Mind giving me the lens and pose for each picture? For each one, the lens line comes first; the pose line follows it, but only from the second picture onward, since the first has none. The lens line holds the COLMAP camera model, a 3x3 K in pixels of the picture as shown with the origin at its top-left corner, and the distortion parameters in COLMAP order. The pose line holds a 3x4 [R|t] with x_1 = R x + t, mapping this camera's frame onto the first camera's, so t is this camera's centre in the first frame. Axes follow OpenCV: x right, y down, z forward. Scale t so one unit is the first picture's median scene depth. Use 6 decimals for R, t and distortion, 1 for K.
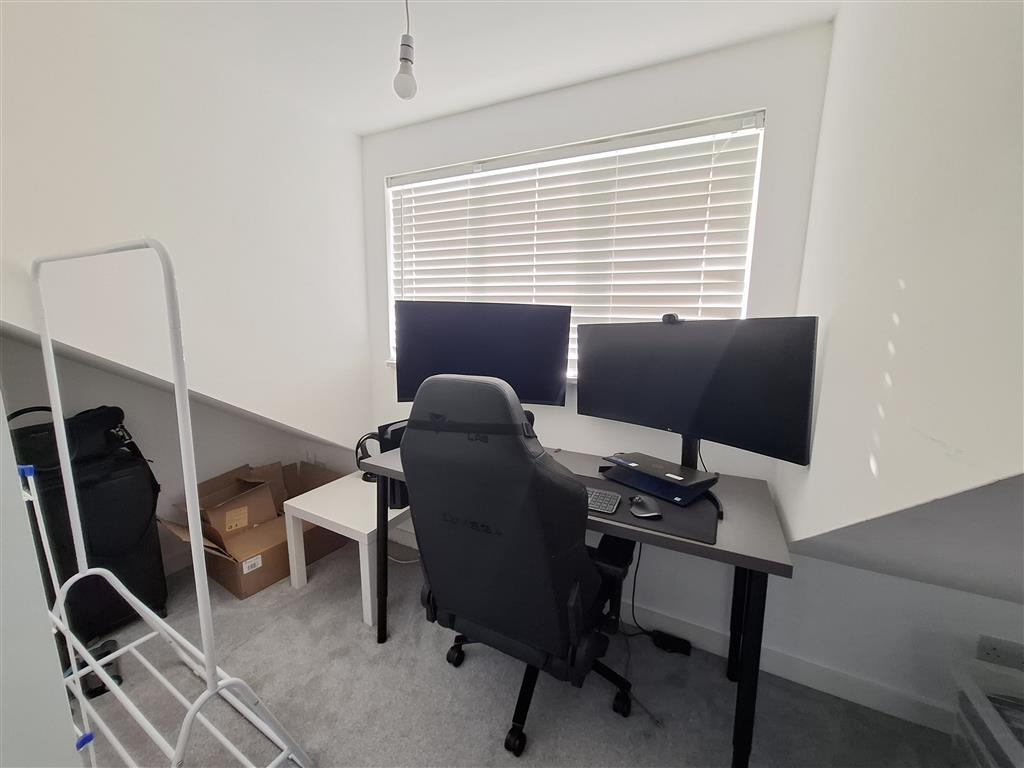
lens RADIAL K [[405.1, 0, 507.6], [0, 405.1, 376.6], [0, 0, 1]] dist [-0.002416, 0.000768]
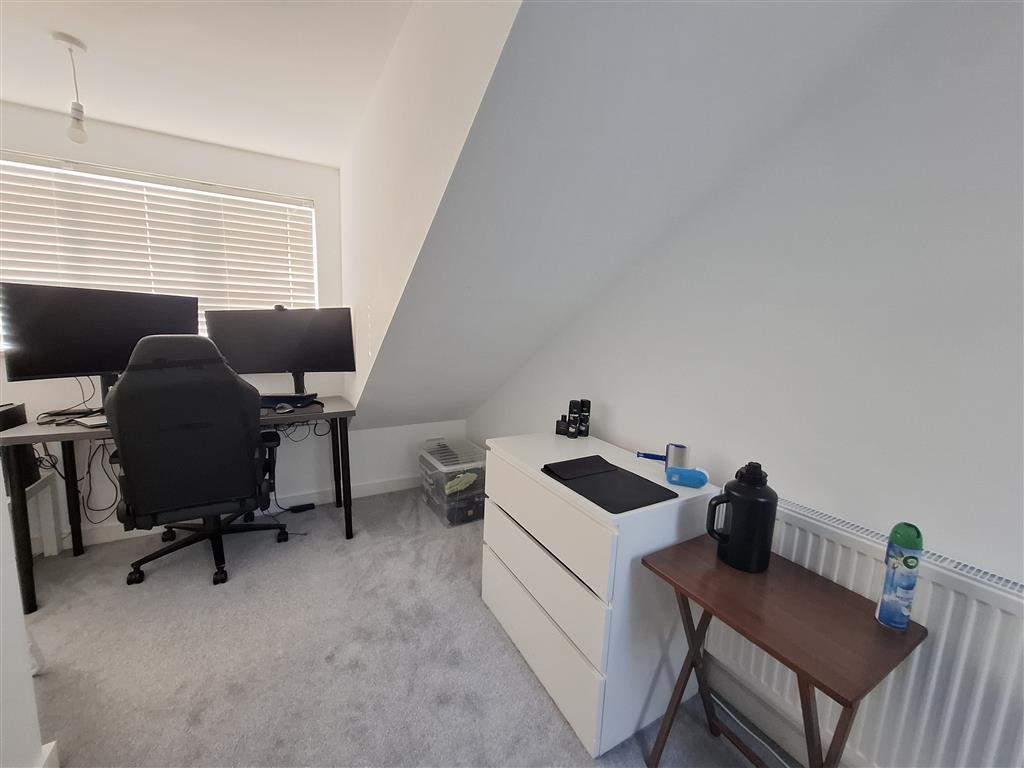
lens RADIAL K [[405.1, 0, 511.4], [0, 405.1, 377.0], [0, 0, 1]] dist [-0.002416, 0.000768]
pose [[0.537790, -0.110593, 0.835794, -0.496777], [0.108730, 0.992178, 0.061324, 0.139581], [-0.836038, 0.057897, 0.545608, -0.698011]]
